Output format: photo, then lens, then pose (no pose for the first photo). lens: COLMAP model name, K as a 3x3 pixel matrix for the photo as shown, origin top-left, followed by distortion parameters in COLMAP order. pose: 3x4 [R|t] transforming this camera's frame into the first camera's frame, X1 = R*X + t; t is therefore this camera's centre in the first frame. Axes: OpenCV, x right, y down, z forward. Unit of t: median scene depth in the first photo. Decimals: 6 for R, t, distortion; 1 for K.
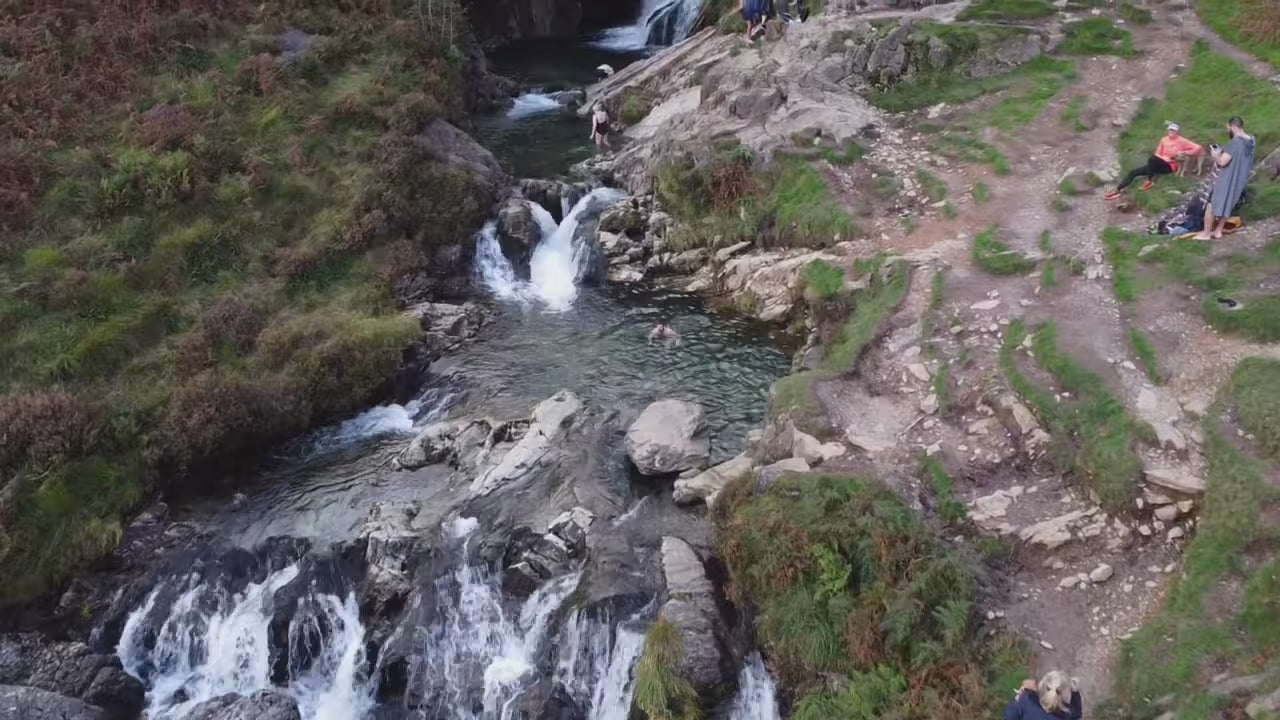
lens RADIAL K [[1012.9, 0, 627.2], [0, 1012.9, 358.2], [0, 0, 1]] dist [0.006138, -0.006163]
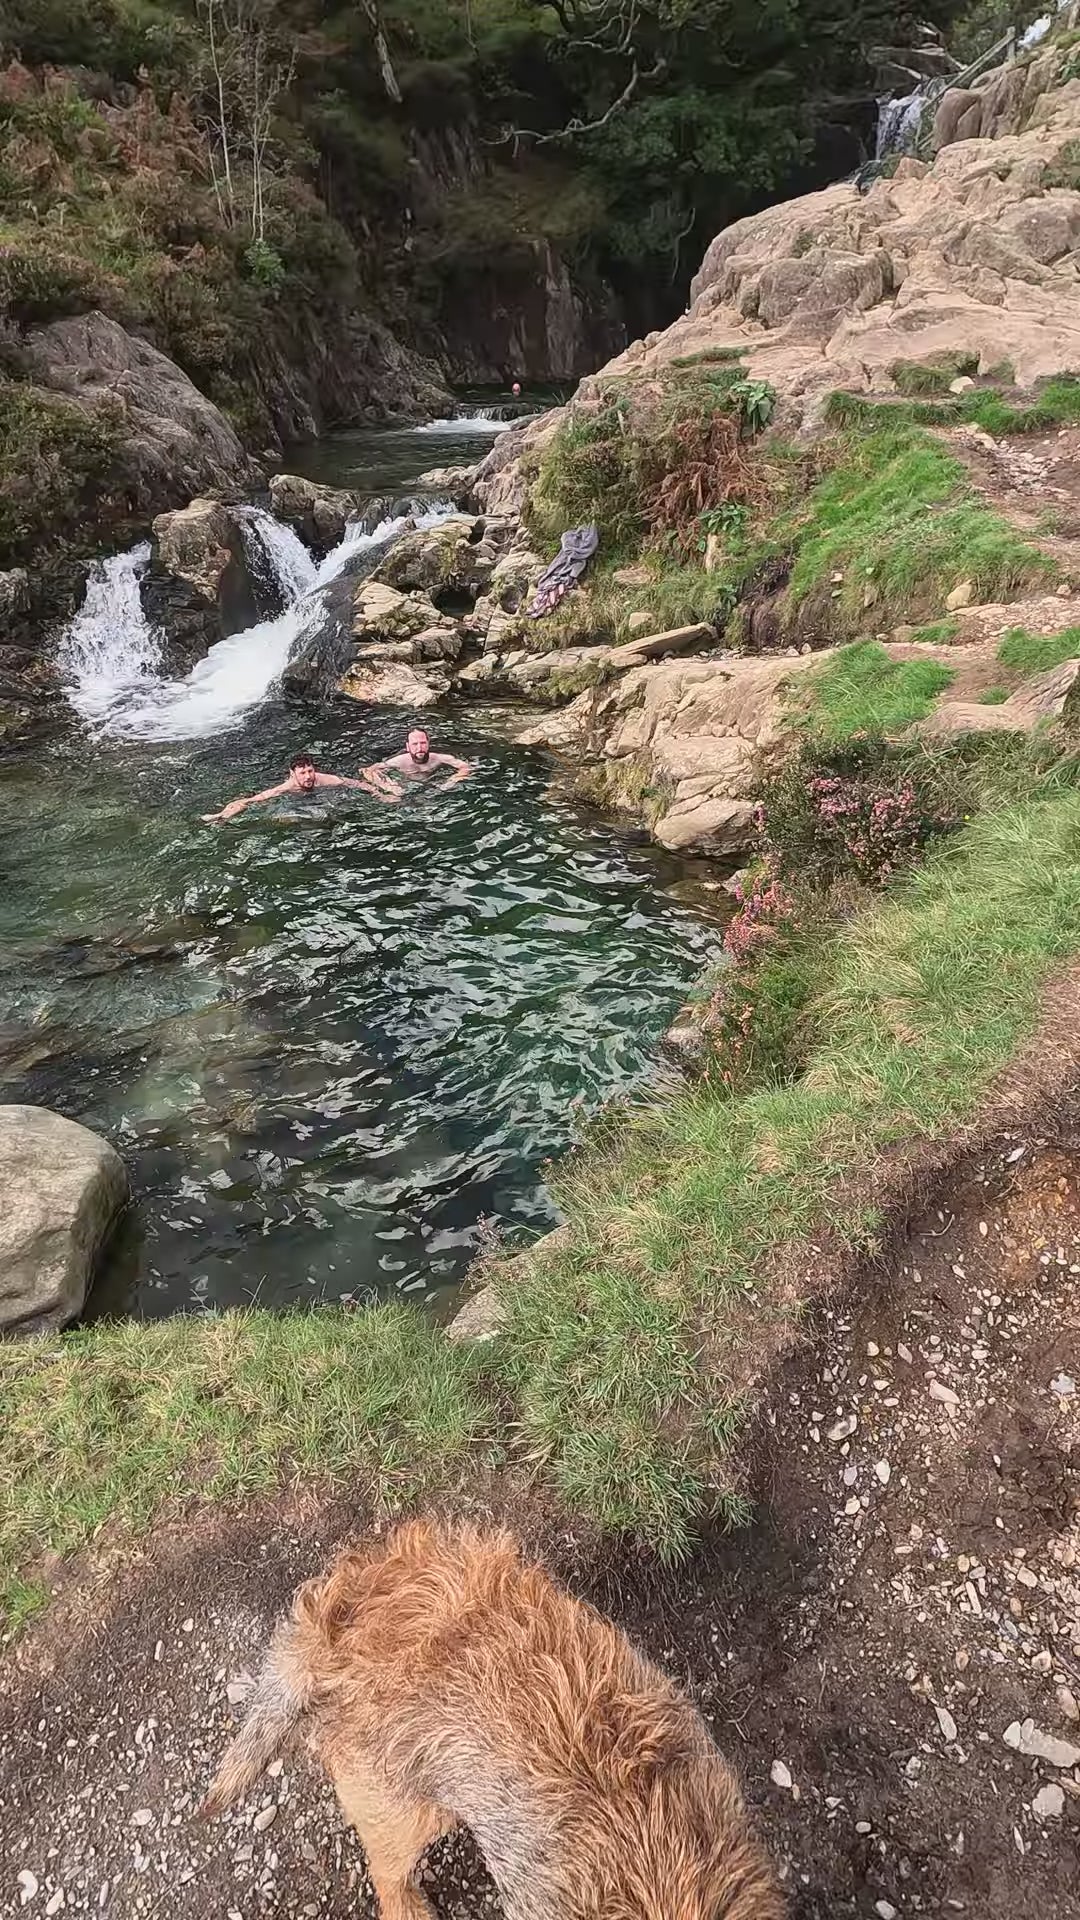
lens RADIAL K [[1010.6, 0, 540.0], [0, 1010.6, 960.0], [0, 0, 1]] dist [0.001319, -0.000010]
pose [[0.969073, 0.162349, -0.185851, 0.149402], [-0.147014, 0.984695, 0.093609, -0.023772], [0.198204, -0.063392, 0.978109, 0.633683]]
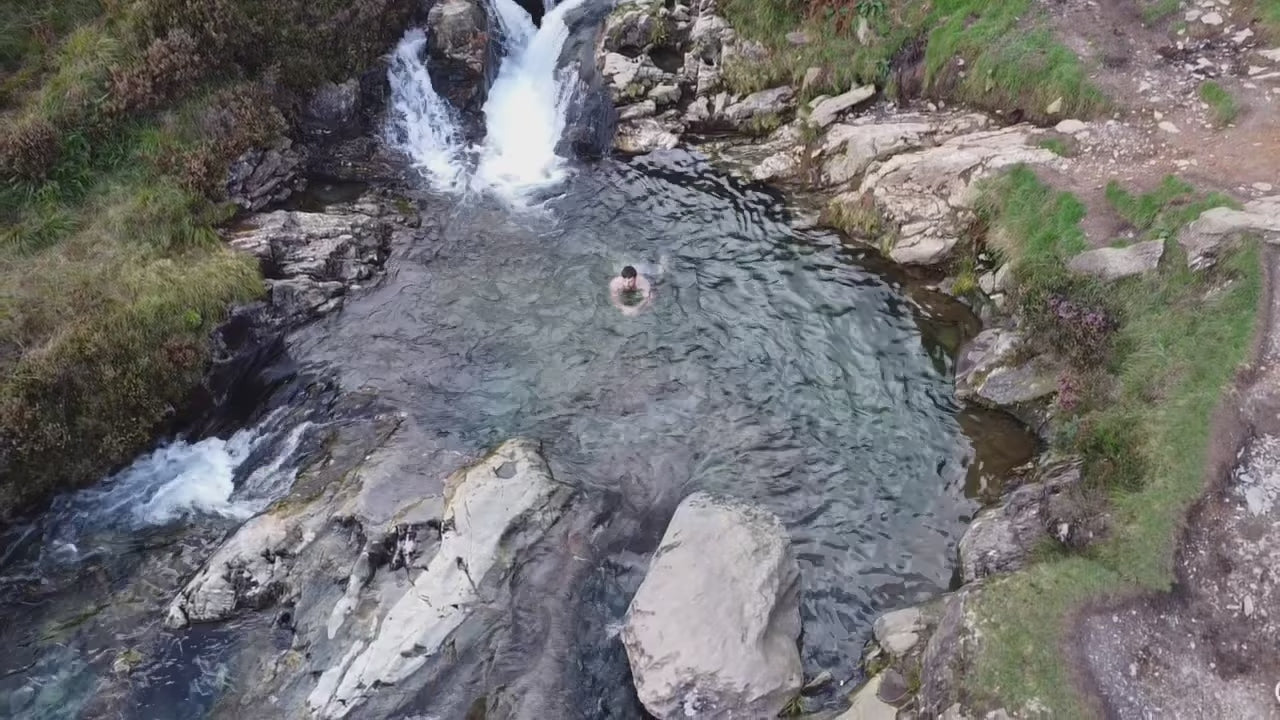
lens RADIAL K [[1012.9, 0, 627.2], [0, 1012.9, 358.2], [0, 0, 1]] dist [0.006138, -0.006163]
pose [[0.999217, 0.028560, -0.027376, 0.006425], [-0.019547, 0.958027, 0.286010, -0.130084], [0.034395, -0.285251, 0.957836, 0.426120]]
